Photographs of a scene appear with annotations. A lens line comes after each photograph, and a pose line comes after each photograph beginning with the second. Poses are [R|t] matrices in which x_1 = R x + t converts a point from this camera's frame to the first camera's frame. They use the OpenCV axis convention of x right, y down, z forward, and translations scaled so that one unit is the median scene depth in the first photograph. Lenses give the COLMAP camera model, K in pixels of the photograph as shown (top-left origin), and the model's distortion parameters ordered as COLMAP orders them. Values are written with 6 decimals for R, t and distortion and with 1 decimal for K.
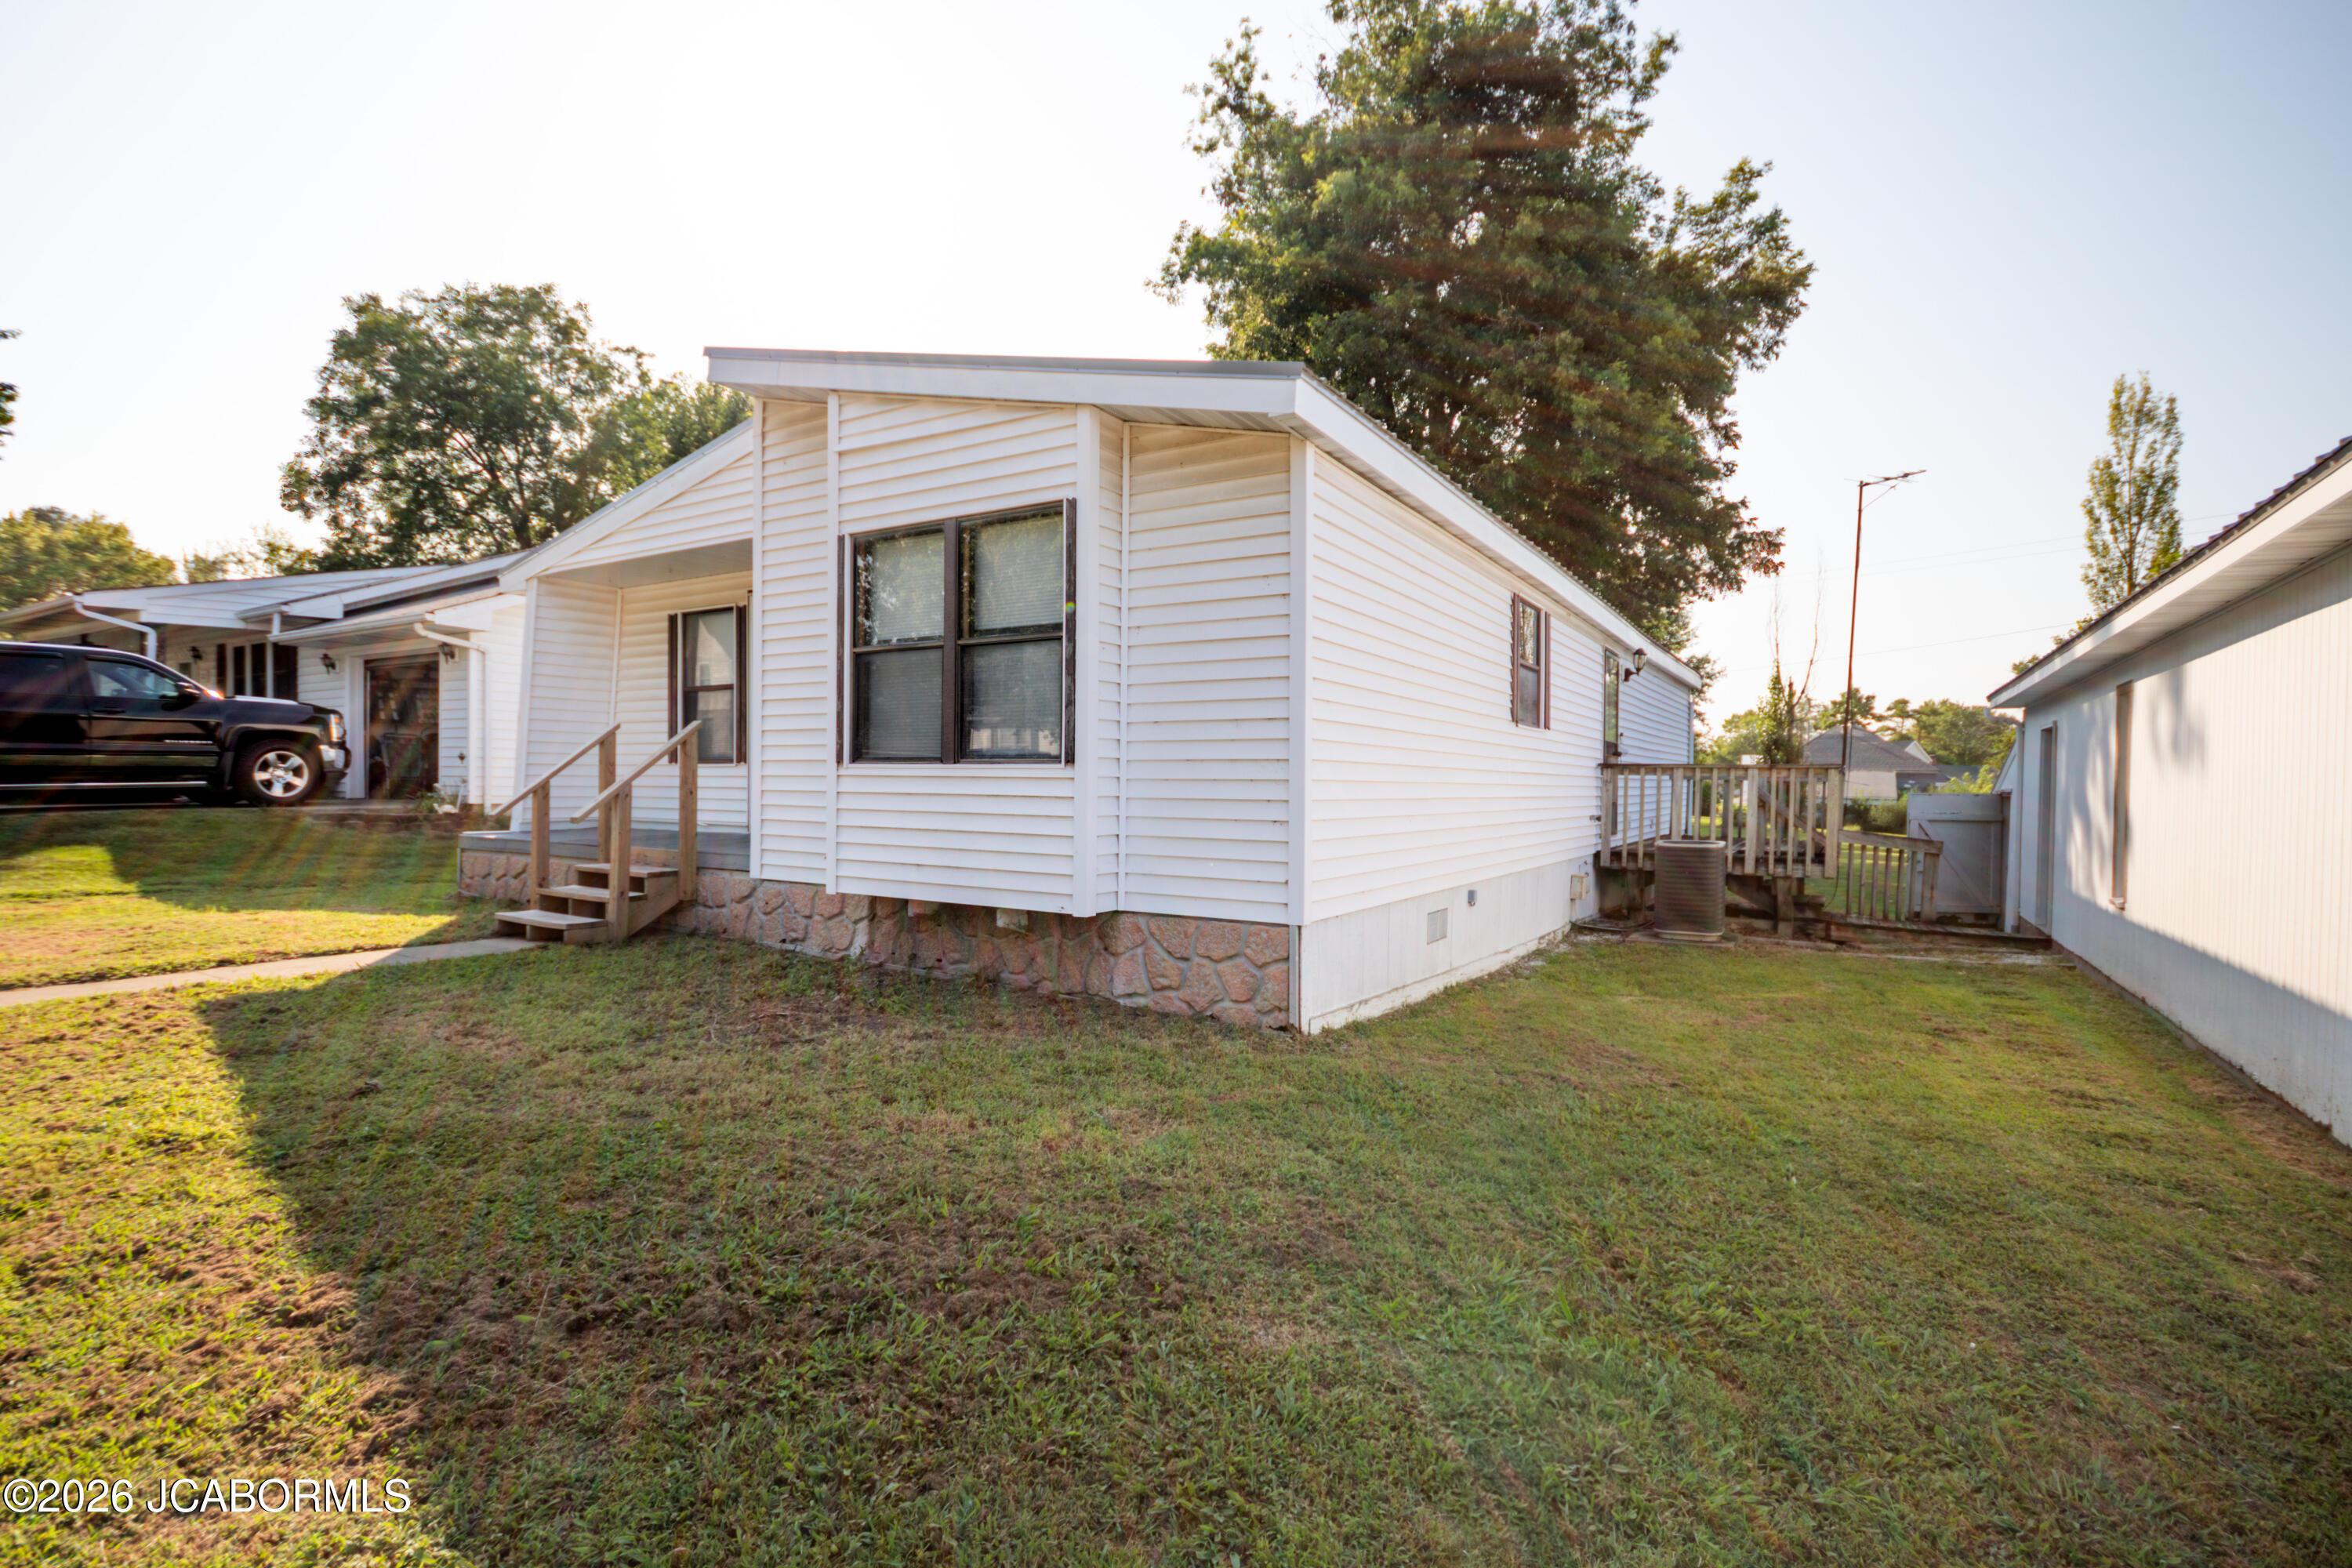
lens RADIAL K [[1083.6, 0, 1175.1], [0, 1083.6, 783.9], [0, 0, 1]] dist [0.000321, 0.000553]
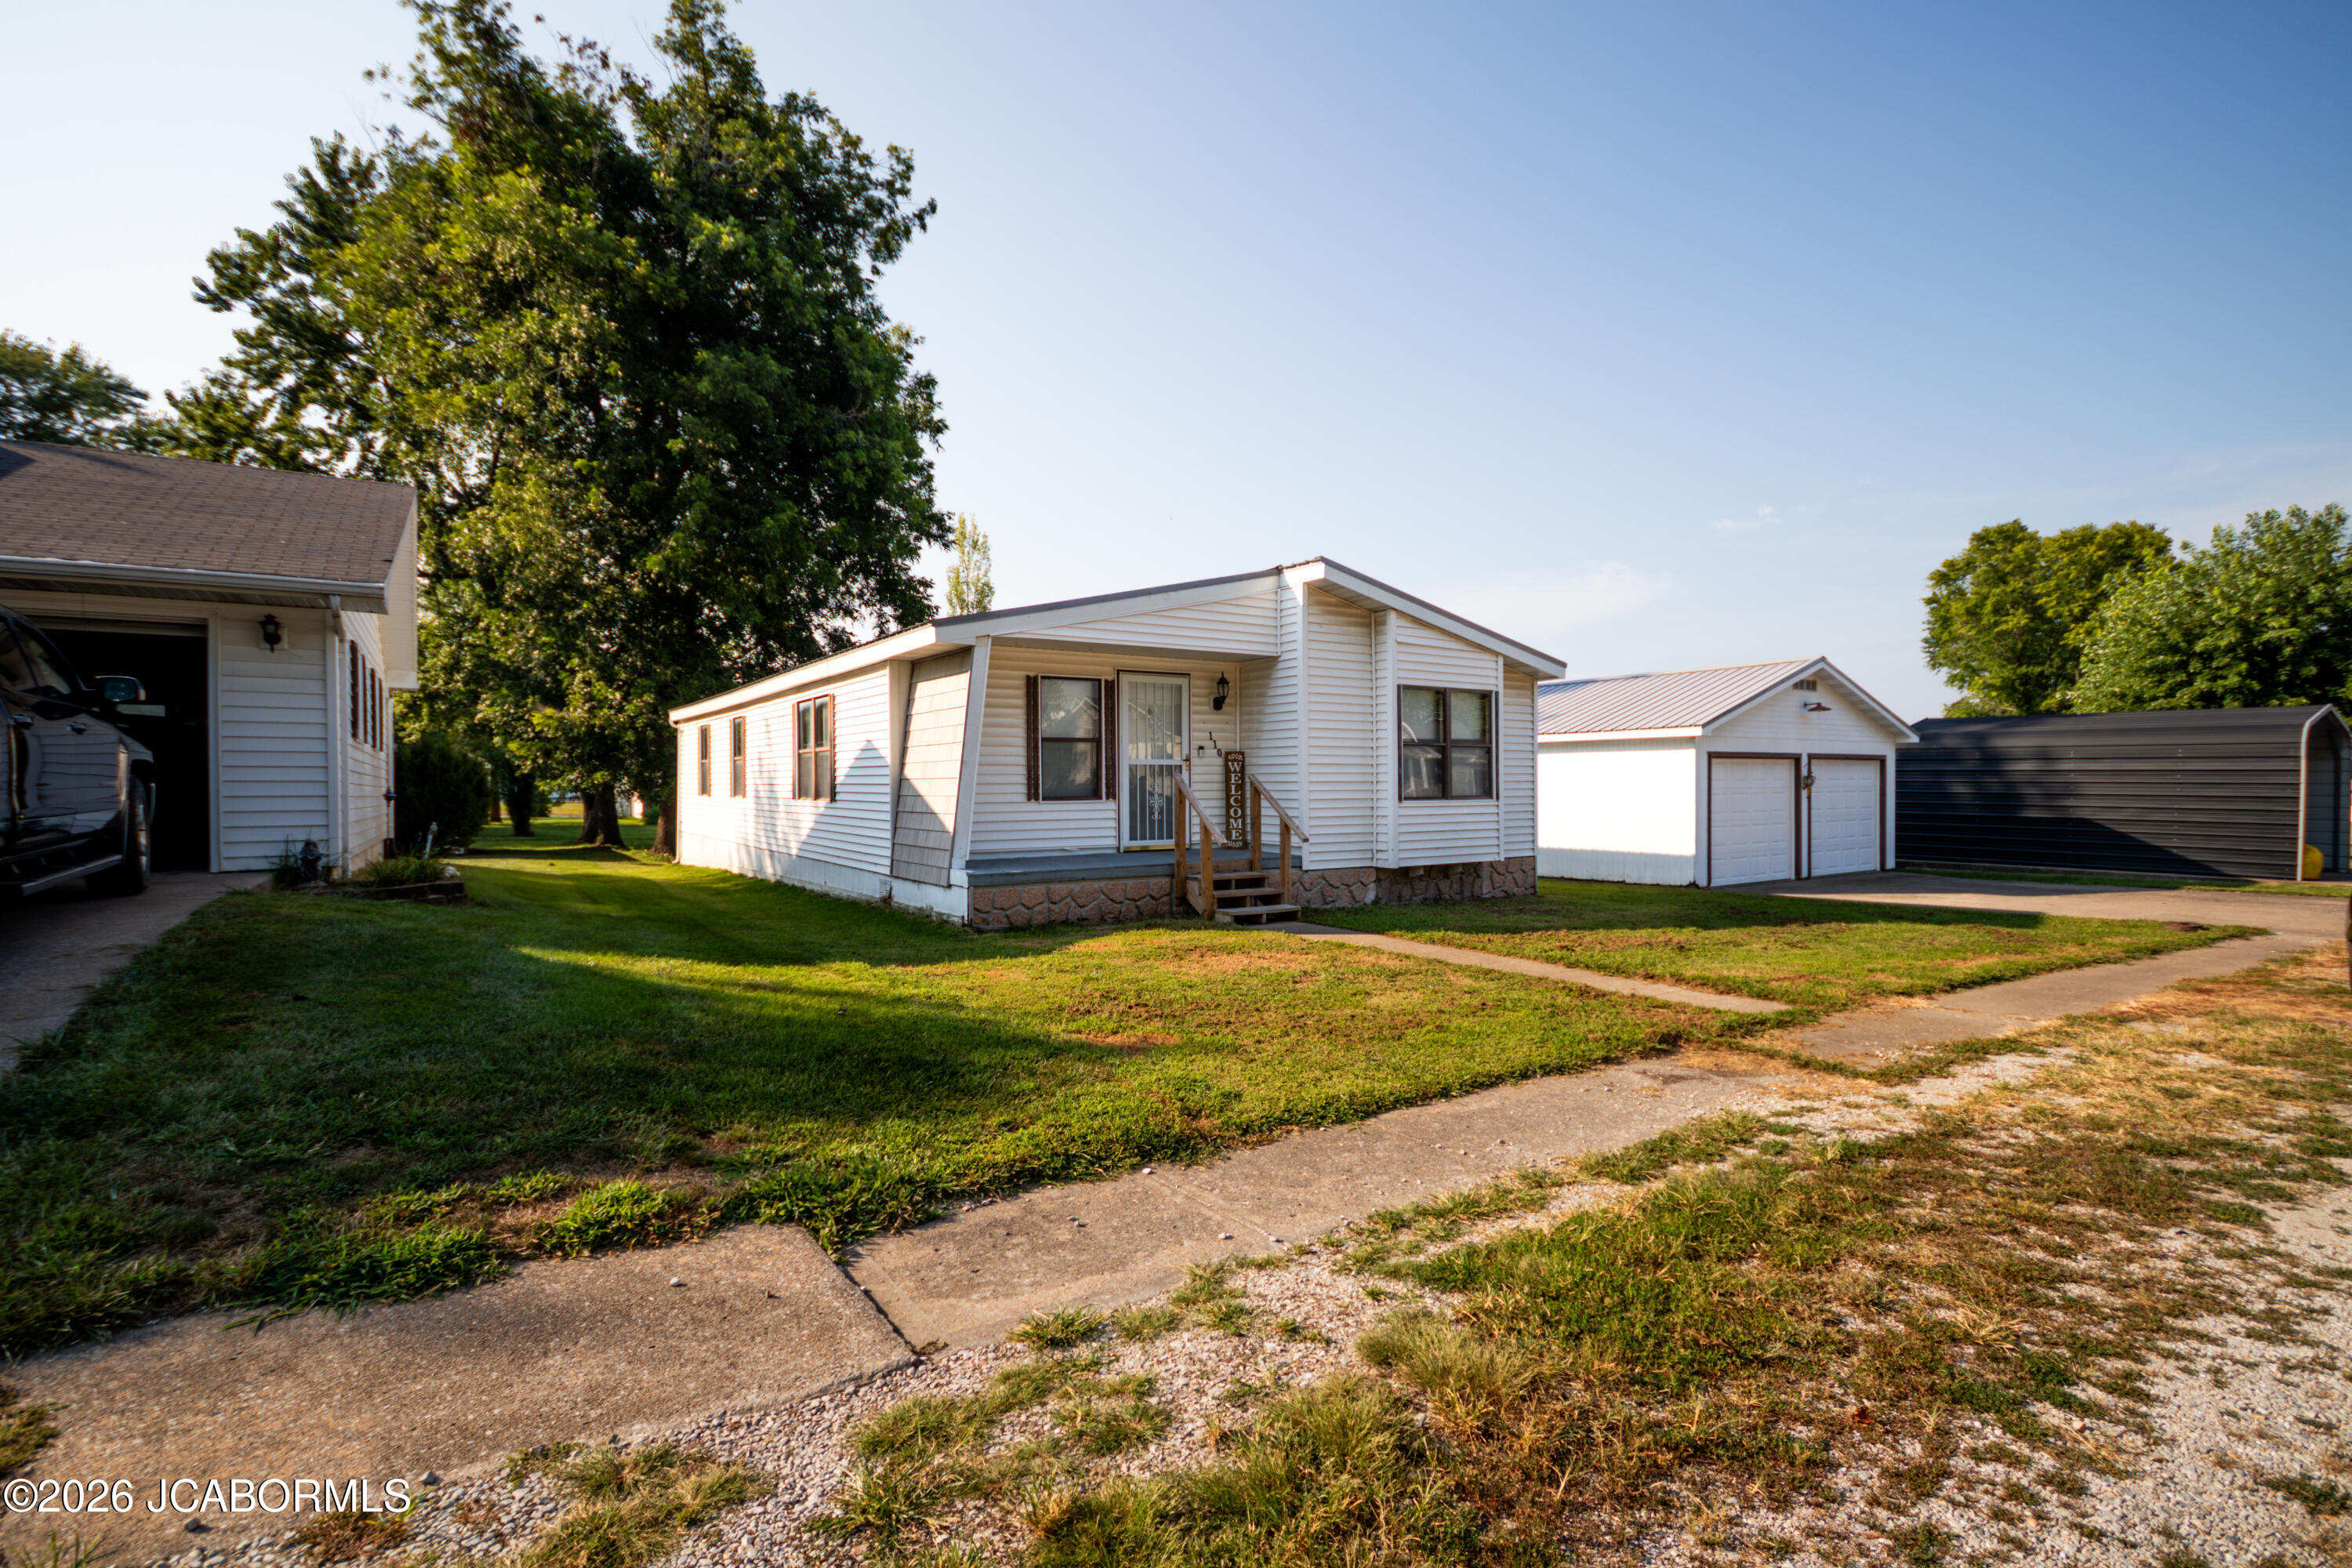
lens RADIAL K [[1083.6, 0, 1175.7], [0, 1083.6, 787.5], [0, 0, 1]] dist [0.000321, 0.000553]
pose [[0.409626, -0.015866, 0.912116, -2.402622], [0.008521, 0.999872, 0.013566, -0.078150], [-0.912214, 0.002216, 0.409709, 0.594722]]
